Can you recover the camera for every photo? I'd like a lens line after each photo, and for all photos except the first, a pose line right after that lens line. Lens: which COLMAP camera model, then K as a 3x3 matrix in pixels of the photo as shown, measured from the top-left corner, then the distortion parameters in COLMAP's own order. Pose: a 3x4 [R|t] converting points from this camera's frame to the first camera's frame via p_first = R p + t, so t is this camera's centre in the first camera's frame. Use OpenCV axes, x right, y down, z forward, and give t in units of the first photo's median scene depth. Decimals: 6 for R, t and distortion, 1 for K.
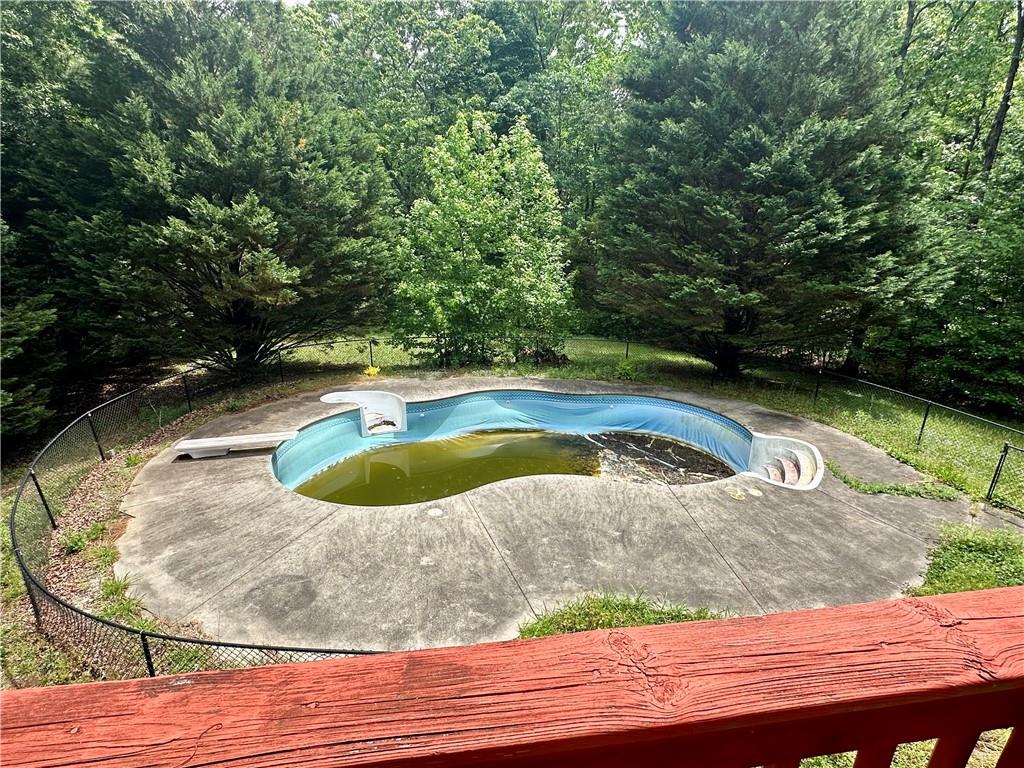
lens RADIAL K [[535.1, 0, 507.7], [0, 535.1, 387.9], [0, 0, 1]] dist [-0.005361, -0.002160]
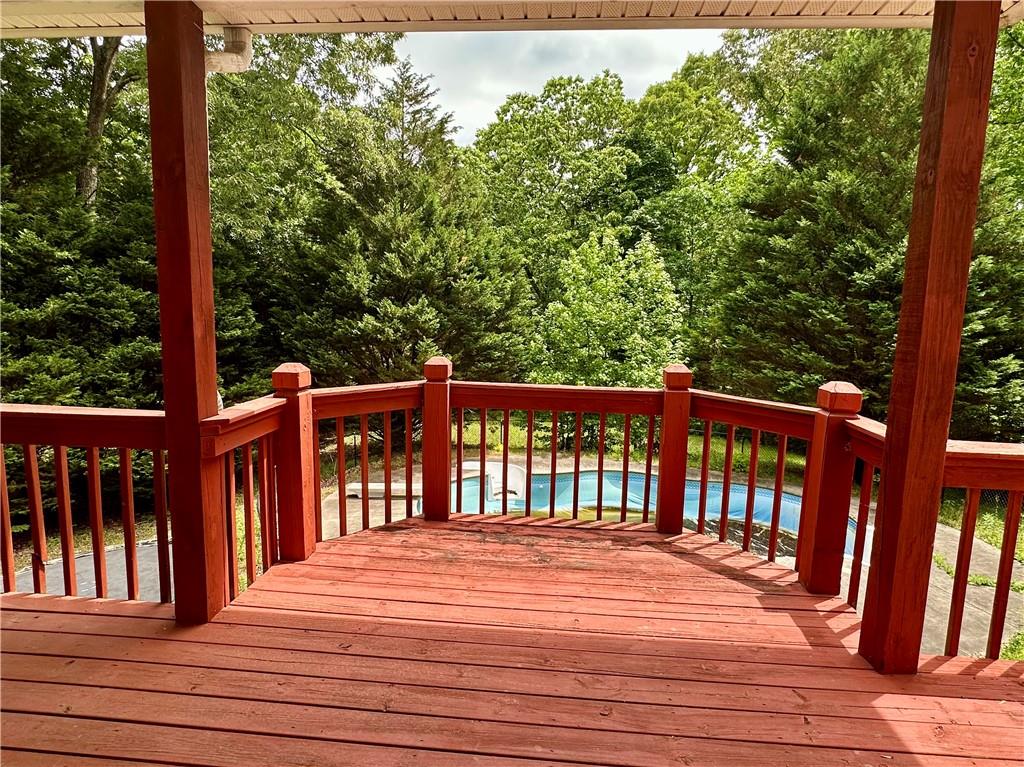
lens RADIAL K [[535.1, 0, 507.7], [0, 535.1, 387.4], [0, 0, 1]] dist [-0.005361, -0.002160]
pose [[0.970591, 0.042938, -0.236876, 0.028681], [-0.084937, 0.981766, -0.170062, 0.044102], [0.225254, 0.185180, 0.956540, -0.127471]]
